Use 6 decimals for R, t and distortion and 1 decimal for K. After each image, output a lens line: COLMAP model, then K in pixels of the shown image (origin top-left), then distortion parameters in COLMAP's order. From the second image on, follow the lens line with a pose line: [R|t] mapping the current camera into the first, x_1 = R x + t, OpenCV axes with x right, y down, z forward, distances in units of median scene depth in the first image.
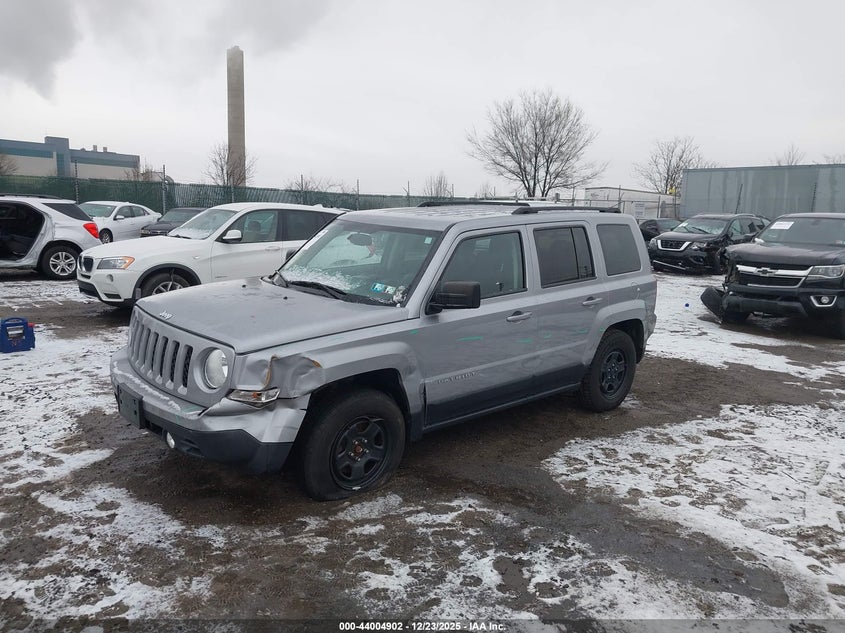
lens RADIAL K [[726.8, 0, 419.7], [0, 726.8, 316.9], [0, 0, 1]] dist [0.015457, 0.003182]
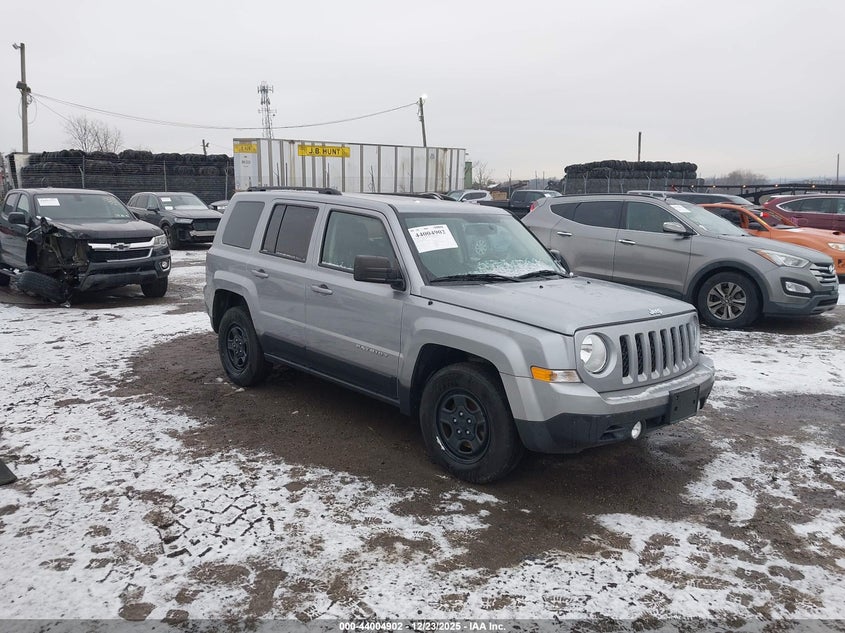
lens RADIAL K [[726.8, 0, 419.7], [0, 726.8, 316.9], [0, 0, 1]] dist [0.015457, 0.003182]
pose [[-0.106453, -0.187294, 0.976519, -1.141387], [0.136253, 0.970087, 0.200914, -0.213236], [-0.984938, 0.154441, -0.077749, 1.227312]]
